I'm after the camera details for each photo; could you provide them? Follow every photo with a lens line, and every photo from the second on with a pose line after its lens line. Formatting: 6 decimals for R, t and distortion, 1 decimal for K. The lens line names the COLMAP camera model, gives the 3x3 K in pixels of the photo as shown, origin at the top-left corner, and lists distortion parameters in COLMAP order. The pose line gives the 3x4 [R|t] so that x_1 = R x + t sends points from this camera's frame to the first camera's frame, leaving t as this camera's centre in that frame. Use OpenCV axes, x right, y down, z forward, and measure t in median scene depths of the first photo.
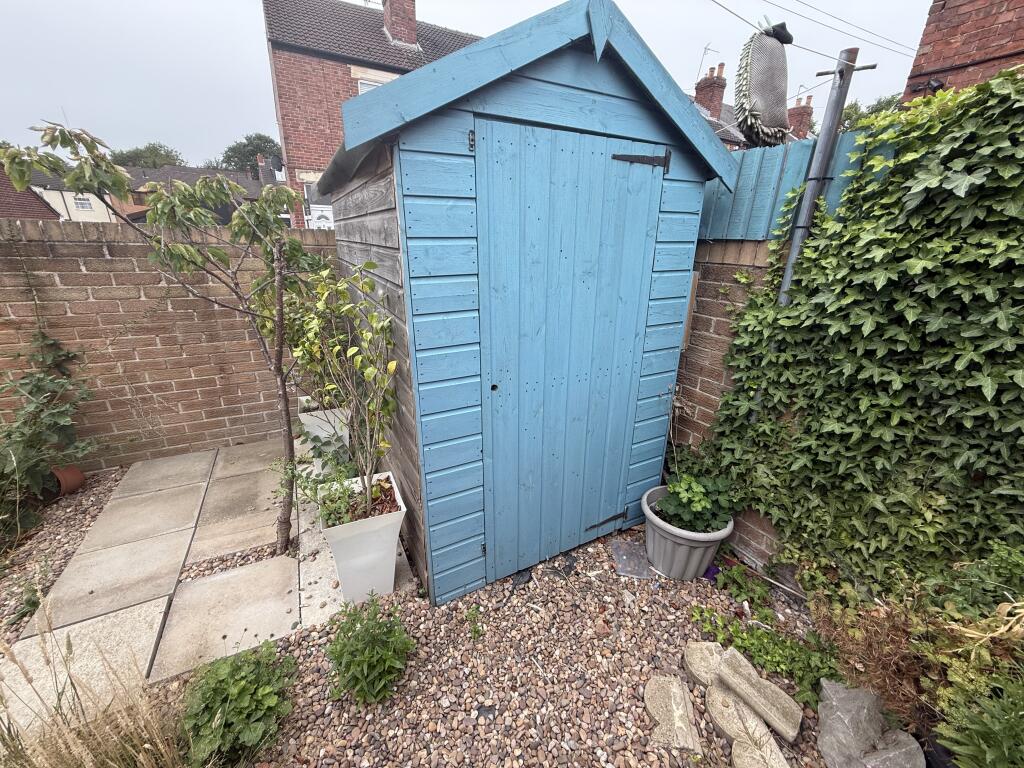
lens RADIAL K [[405.7, 0, 508.2], [0, 405.7, 386.6], [0, 0, 1]] dist [-0.000627, -0.000345]
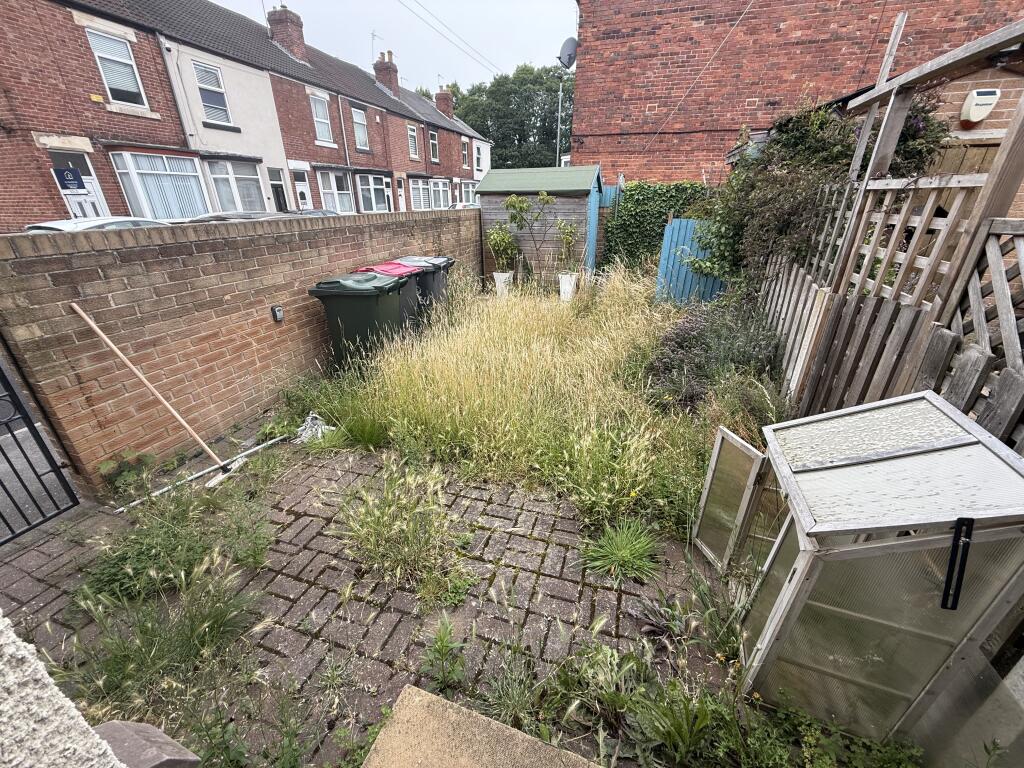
lens RADIAL K [[405.7, 0, 508.2], [0, 405.7, 386.6], [0, 0, 1]] dist [-0.000627, -0.000345]
pose [[0.717255, -0.320873, 0.618535, -0.514365], [0.263956, 0.946628, 0.184991, 0.058771], [-0.644882, 0.030581, 0.763670, -0.240513]]
